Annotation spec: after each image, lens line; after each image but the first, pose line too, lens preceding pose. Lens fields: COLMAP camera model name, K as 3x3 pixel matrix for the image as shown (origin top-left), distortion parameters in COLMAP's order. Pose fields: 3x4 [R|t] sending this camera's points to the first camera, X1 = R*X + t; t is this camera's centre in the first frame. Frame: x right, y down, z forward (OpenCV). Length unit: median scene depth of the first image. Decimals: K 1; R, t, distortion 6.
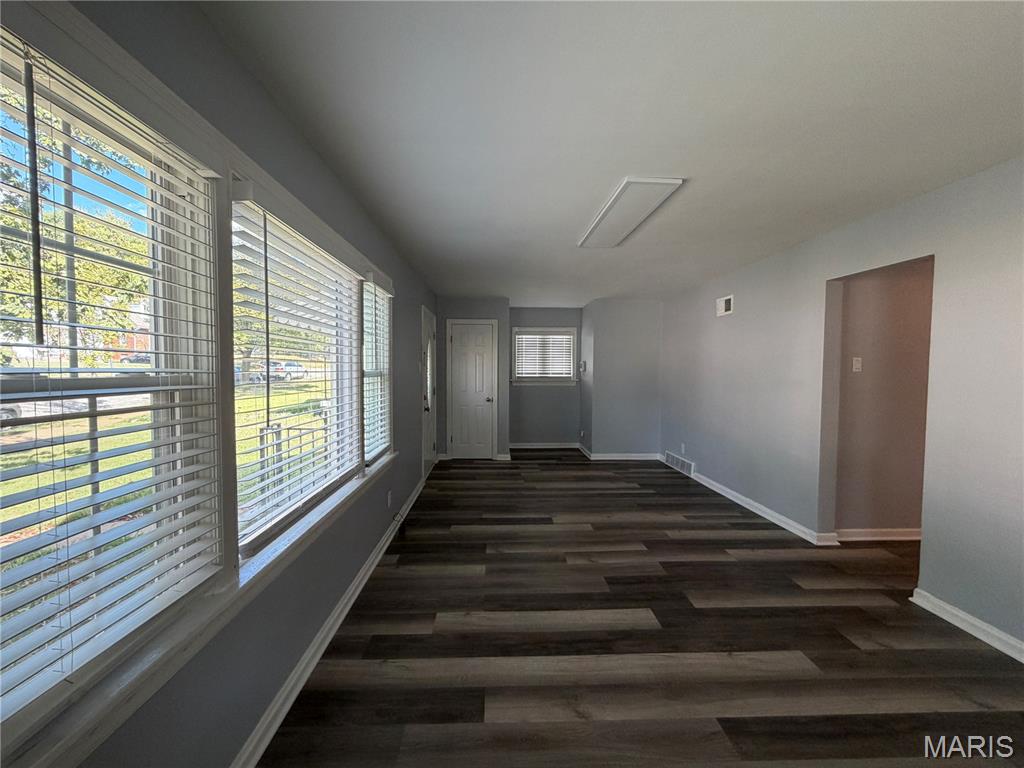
lens RADIAL K [[405.0, 0, 512.0], [0, 405.0, 384.0], [0, 0, 1]] dist [0.000114, 0.000023]
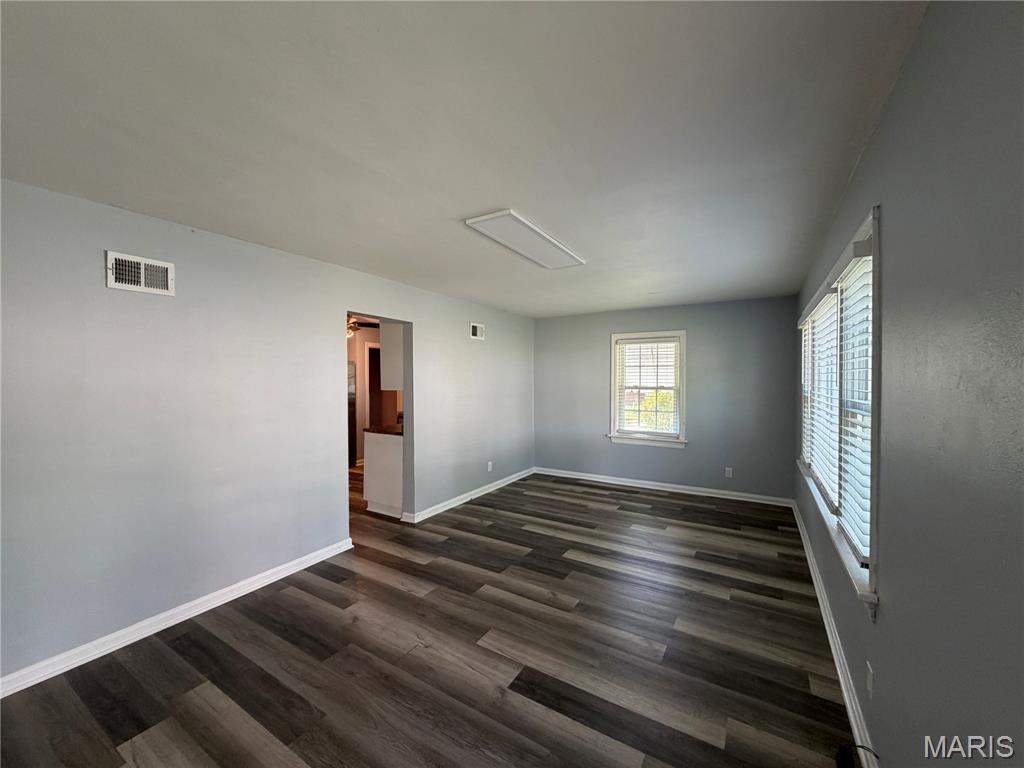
lens RADIAL K [[405.0, 0, 512.0], [0, 405.0, 384.0], [0, 0, 1]] dist [0.000114, 0.000023]
pose [[-0.831132, -0.009203, 0.555999, -0.240343], [0.022277, 0.998509, 0.049829, -0.102883], [-0.555628, 0.053801, -0.829688, 1.787838]]
